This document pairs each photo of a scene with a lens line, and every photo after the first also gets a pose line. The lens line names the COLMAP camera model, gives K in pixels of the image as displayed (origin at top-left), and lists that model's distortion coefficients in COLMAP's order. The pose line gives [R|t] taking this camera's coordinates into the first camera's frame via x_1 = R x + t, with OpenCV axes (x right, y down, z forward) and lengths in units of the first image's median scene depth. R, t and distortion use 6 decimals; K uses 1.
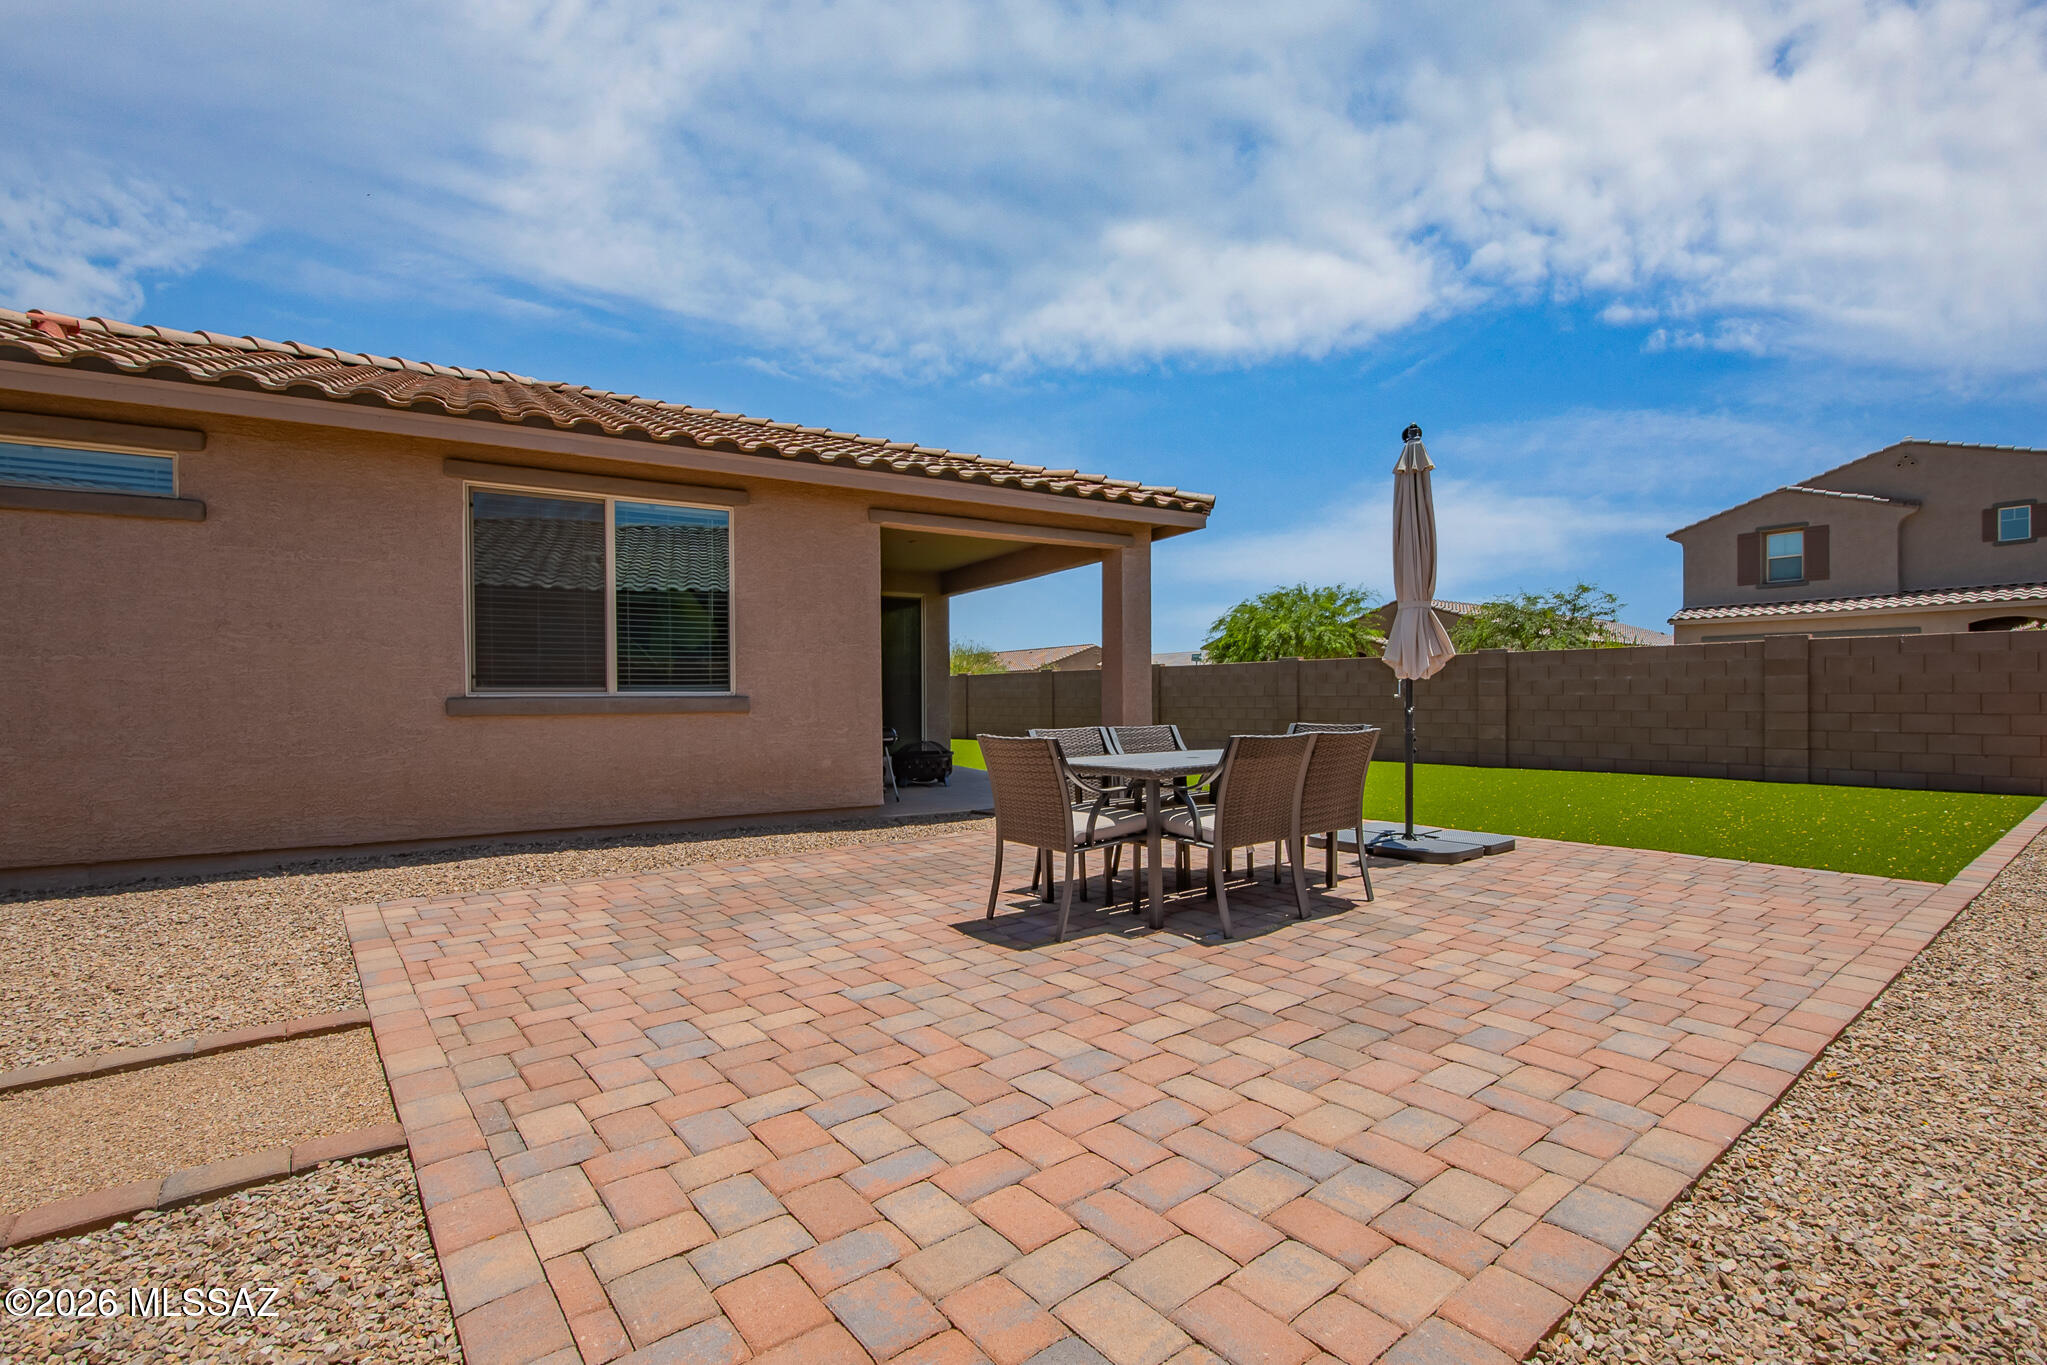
lens RADIAL K [[918.5, 0, 1029.7], [0, 918.5, 693.4], [0, 0, 1]] dist [0.003459, 0.000565]
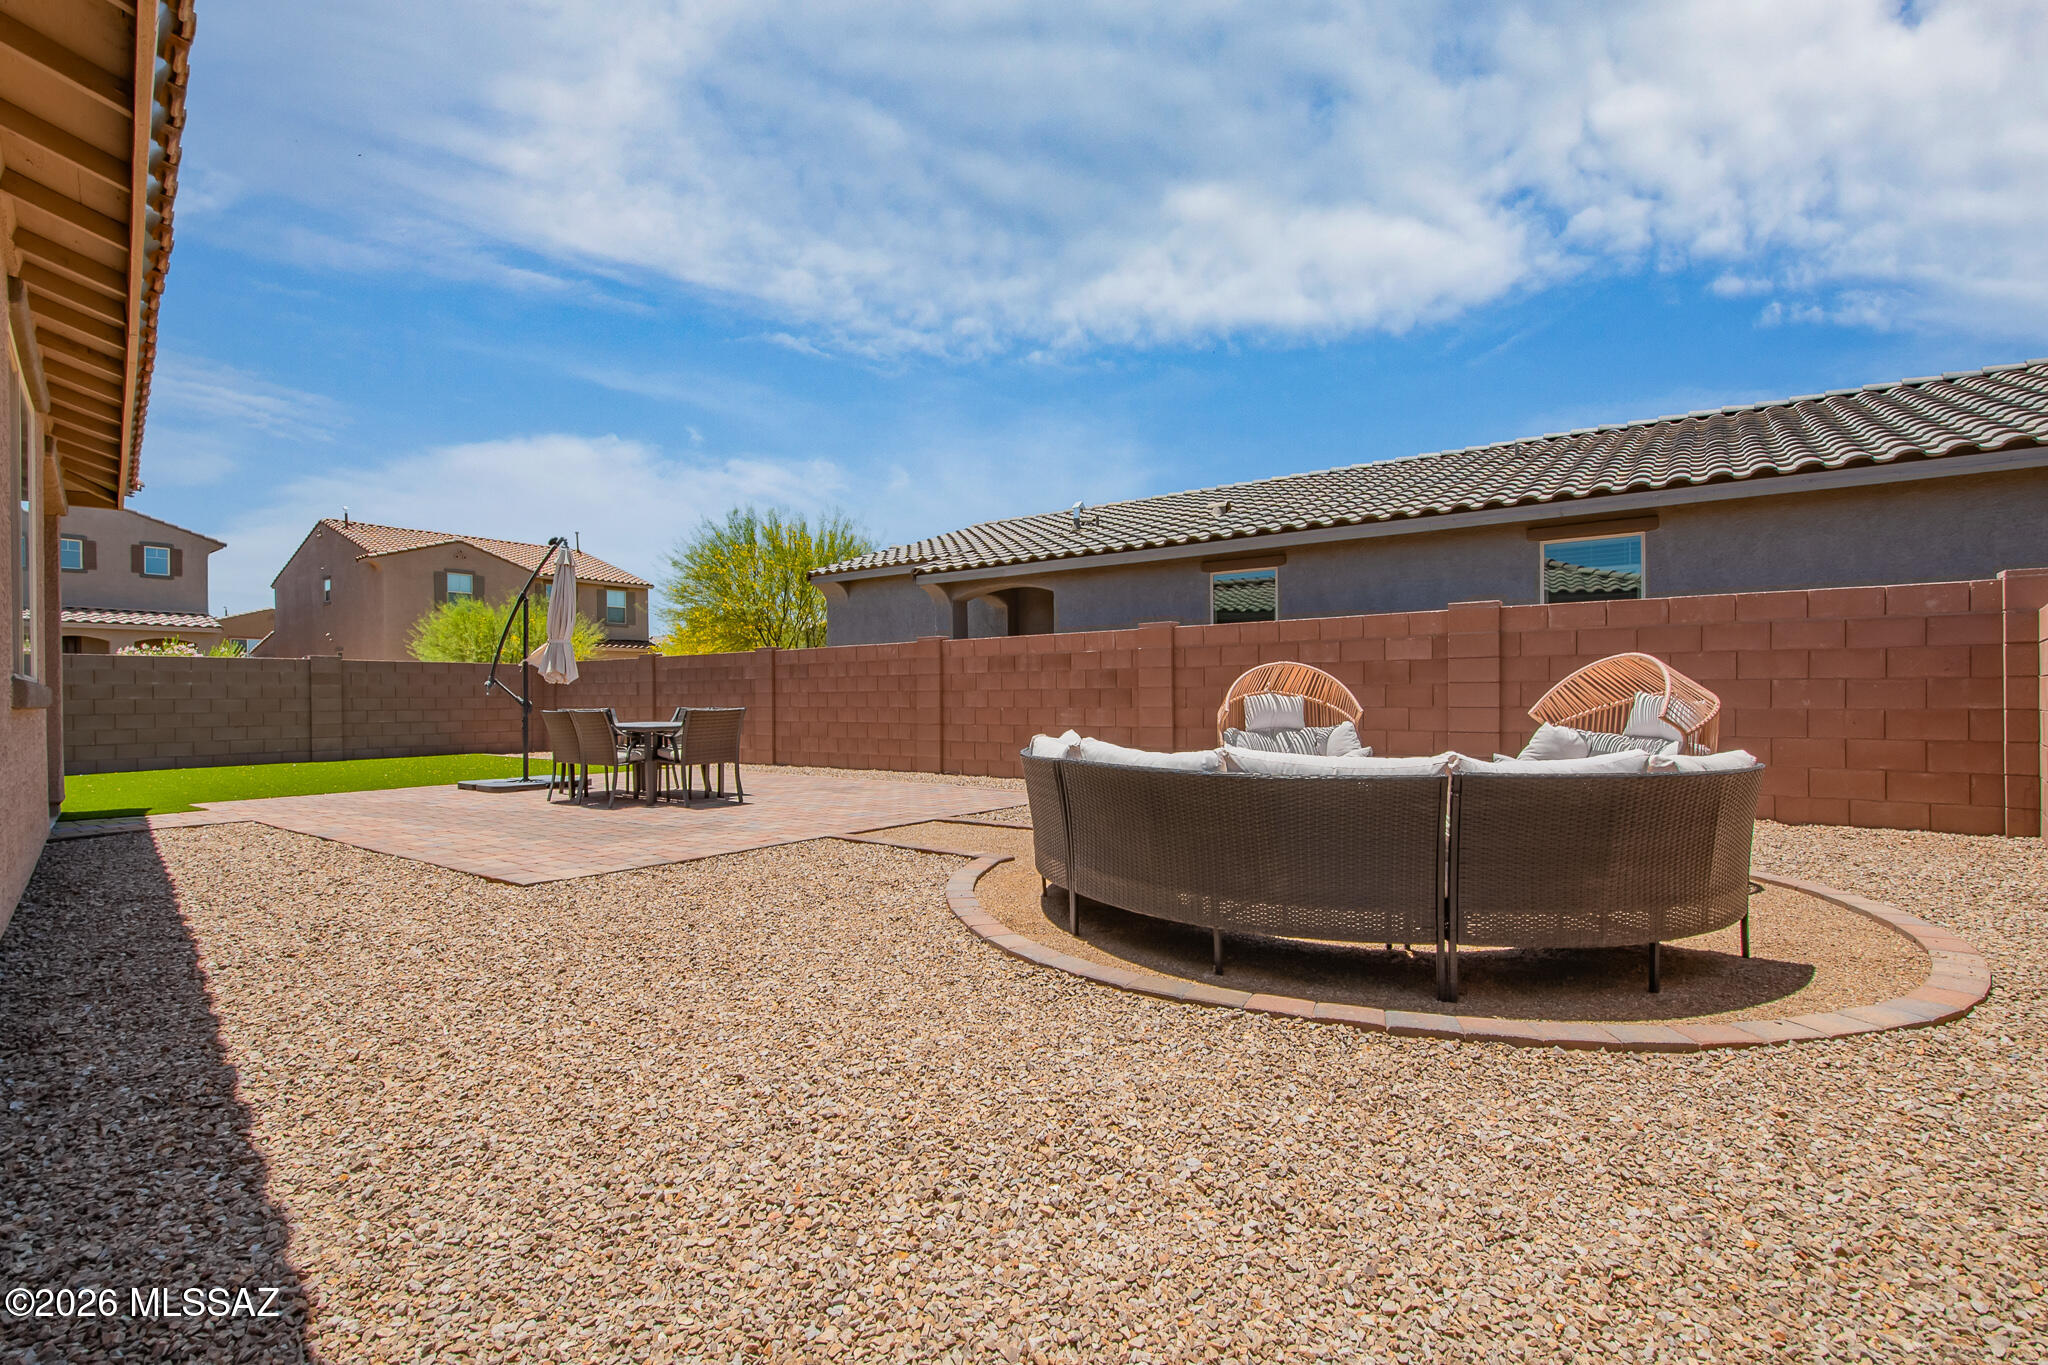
lens RADIAL K [[919.0, 0, 1030.2], [0, 919.0, 693.4], [0, 0, 1]] dist [0.003459, 0.000565]
pose [[-0.233459, 0.011106, 0.972303, -0.642509], [0.005605, 0.999934, -0.010076, 0.011013], [-0.972351, 0.003098, -0.233505, 0.244333]]
